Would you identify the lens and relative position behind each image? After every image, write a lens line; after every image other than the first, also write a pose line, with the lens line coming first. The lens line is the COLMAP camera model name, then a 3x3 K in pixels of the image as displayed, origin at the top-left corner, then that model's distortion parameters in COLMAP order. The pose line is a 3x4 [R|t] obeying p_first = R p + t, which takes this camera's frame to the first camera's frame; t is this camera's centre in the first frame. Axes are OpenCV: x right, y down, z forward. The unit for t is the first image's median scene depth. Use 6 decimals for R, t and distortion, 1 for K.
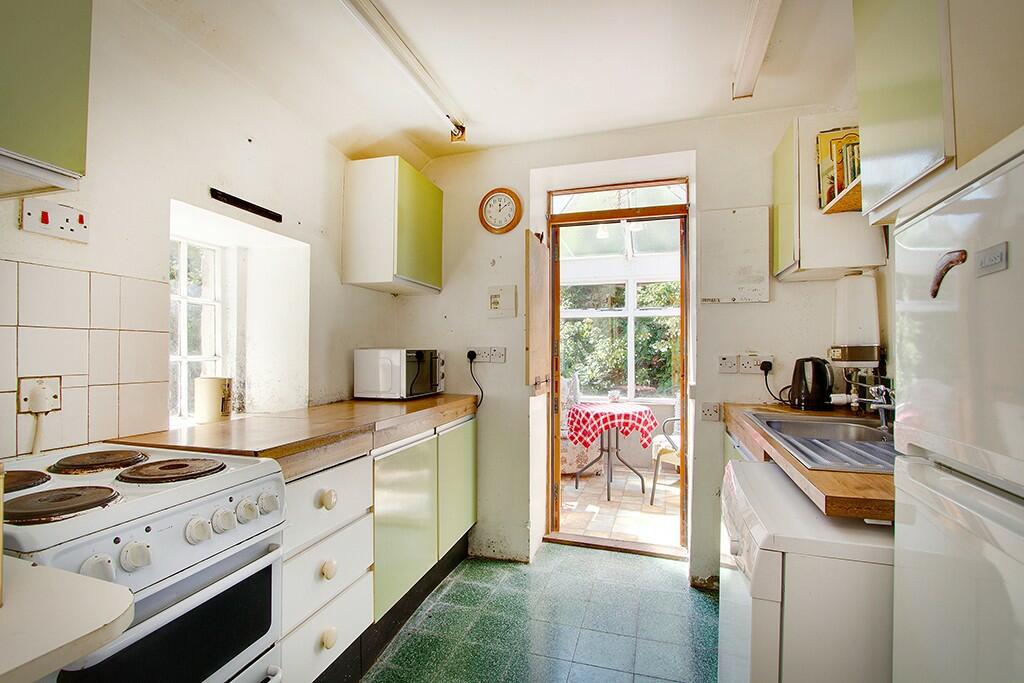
lens RADIAL K [[473.3, 0, 506.4], [0, 473.3, 352.6], [0, 0, 1]] dist [-0.012476, -0.000072]
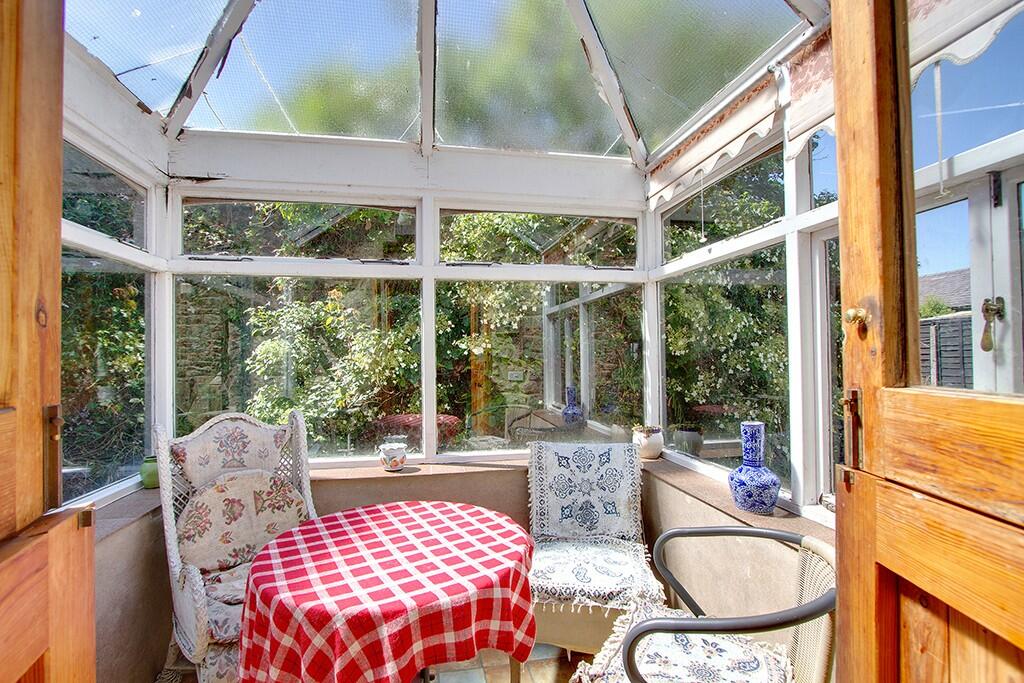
lens RADIAL K [[473.3, 0, 506.4], [0, 473.3, 352.6], [0, 0, 1]] dist [-0.012476, -0.000072]
pose [[0.872512, -0.002608, 0.488586, 0.090249], [0.009512, 0.999887, -0.011650, 0.003266], [-0.488501, 0.014812, 0.872438, 0.493940]]
